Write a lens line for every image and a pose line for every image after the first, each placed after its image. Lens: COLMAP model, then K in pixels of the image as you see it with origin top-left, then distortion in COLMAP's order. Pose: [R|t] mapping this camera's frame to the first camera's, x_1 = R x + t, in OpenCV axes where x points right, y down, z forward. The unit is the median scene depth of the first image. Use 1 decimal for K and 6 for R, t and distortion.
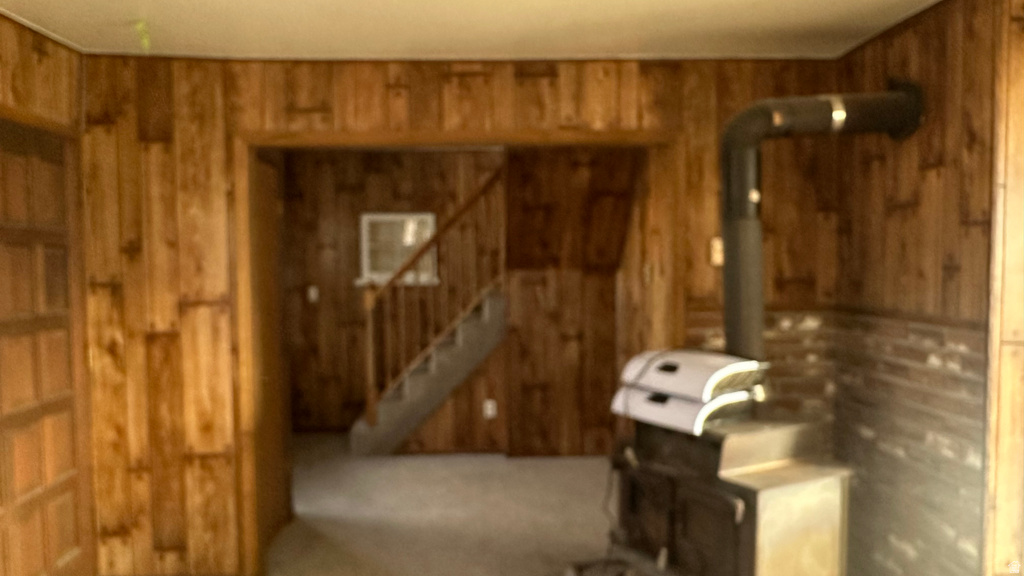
lens RADIAL K [[738.9, 0, 509.1], [0, 738.9, 294.1], [0, 0, 1]] dist [-0.011327, -0.002134]
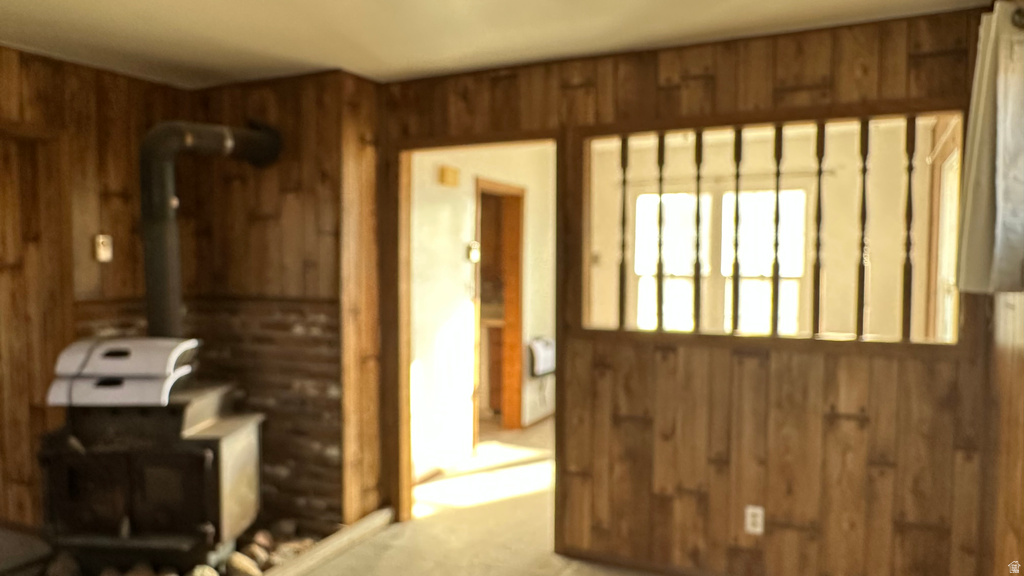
lens RADIAL K [[729.6, 0, 512.0], [0, 729.6, 292.2], [0, 0, 1]] dist [-0.001268, -0.000830]
pose [[0.488231, -0.029959, 0.872200, -0.367423], [0.034643, 0.999288, 0.014932, 0.010868], [-0.872026, 0.022926, 0.488922, -0.035211]]
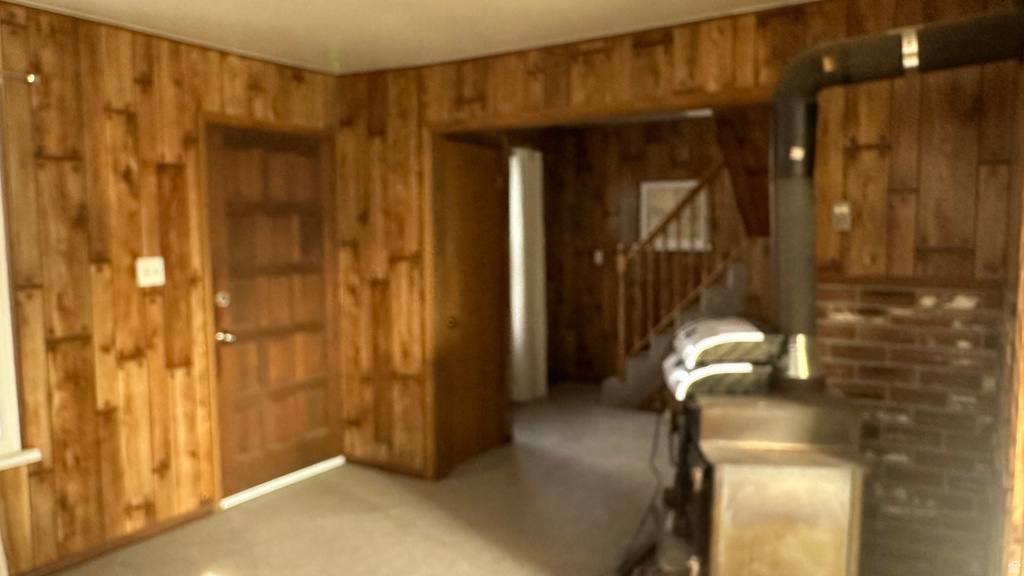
lens RADIAL K [[752.8, 0, 510.6], [0, 752.8, 288.2], [0, 0, 1]] dist [-0.004288, -0.000688]
pose [[0.813859, 0.047926, -0.579082, 0.506427], [-0.028651, 0.998690, 0.042387, 0.003183], [0.580356, -0.017906, 0.814166, 0.030612]]
